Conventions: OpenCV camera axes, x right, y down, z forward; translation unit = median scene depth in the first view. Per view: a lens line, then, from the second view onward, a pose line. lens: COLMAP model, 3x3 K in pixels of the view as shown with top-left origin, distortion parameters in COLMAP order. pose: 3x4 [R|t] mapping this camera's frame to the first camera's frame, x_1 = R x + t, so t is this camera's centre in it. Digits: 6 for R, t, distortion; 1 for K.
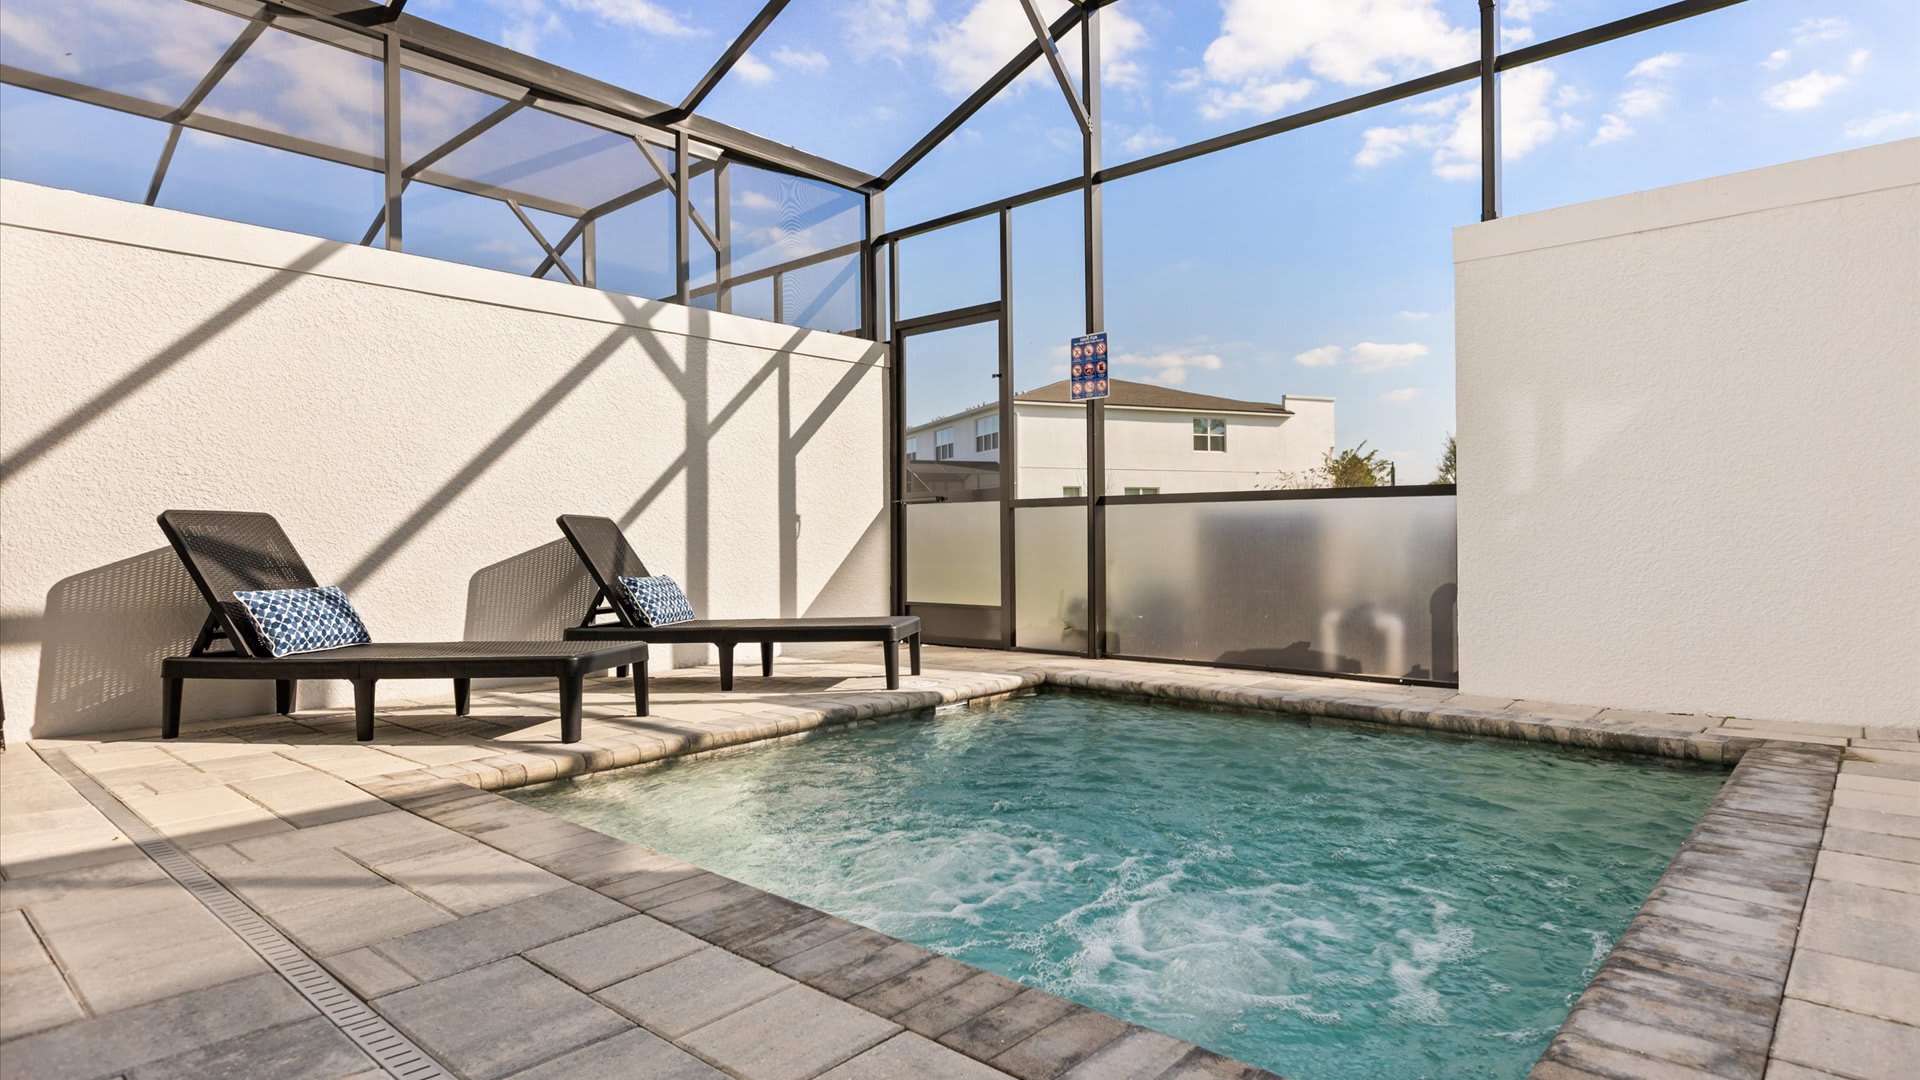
lens RADIAL K [[1026.7, 0, 963.3], [0, 1026.7, 535.5], [0, 0, 1]] dist [-0.000137, 0.001115]
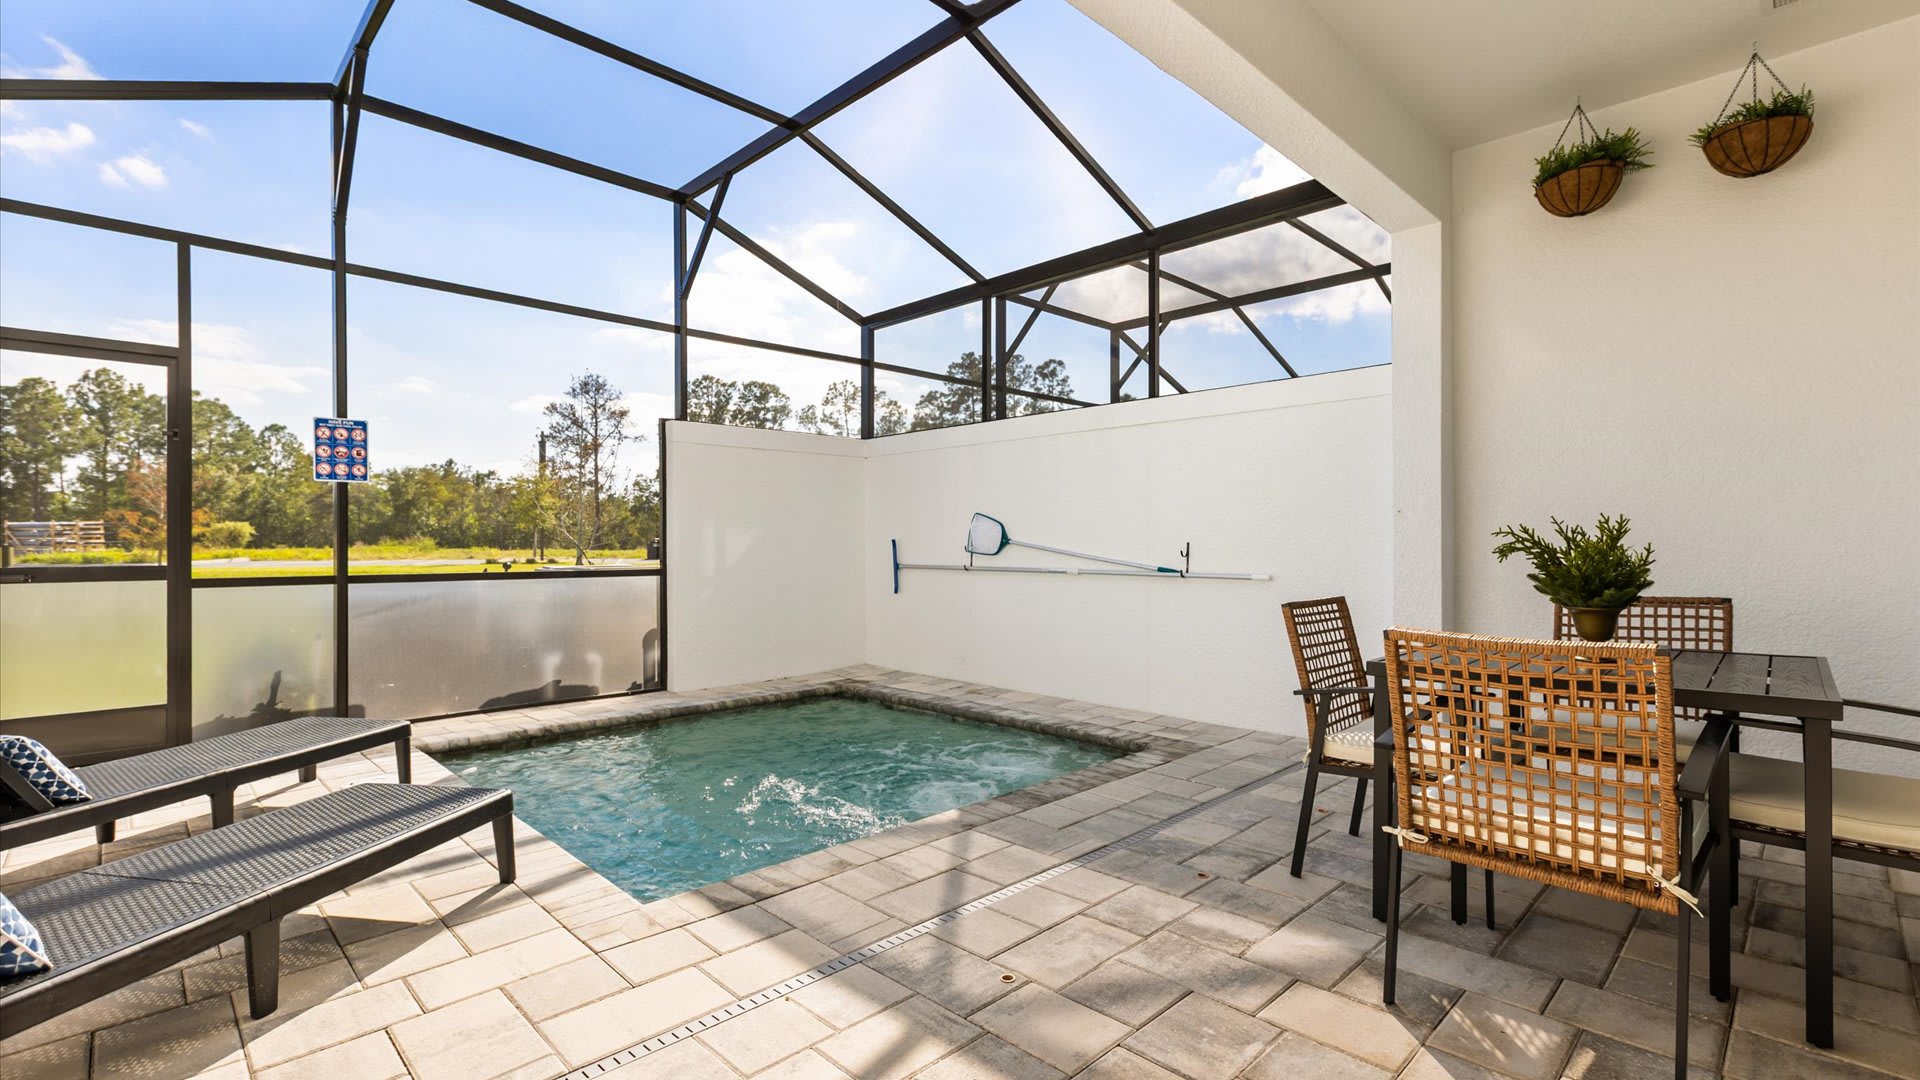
lens RADIAL K [[858.1, 0, 965.2], [0, 858.1, 536.3], [0, 0, 1]] dist [0.000460, 0.000036]
pose [[0.065725, 0.013126, 0.997751, -0.696601], [0.007900, 0.999875, -0.013674, -0.061756], [-0.997807, 0.008781, 0.065613, 0.324465]]
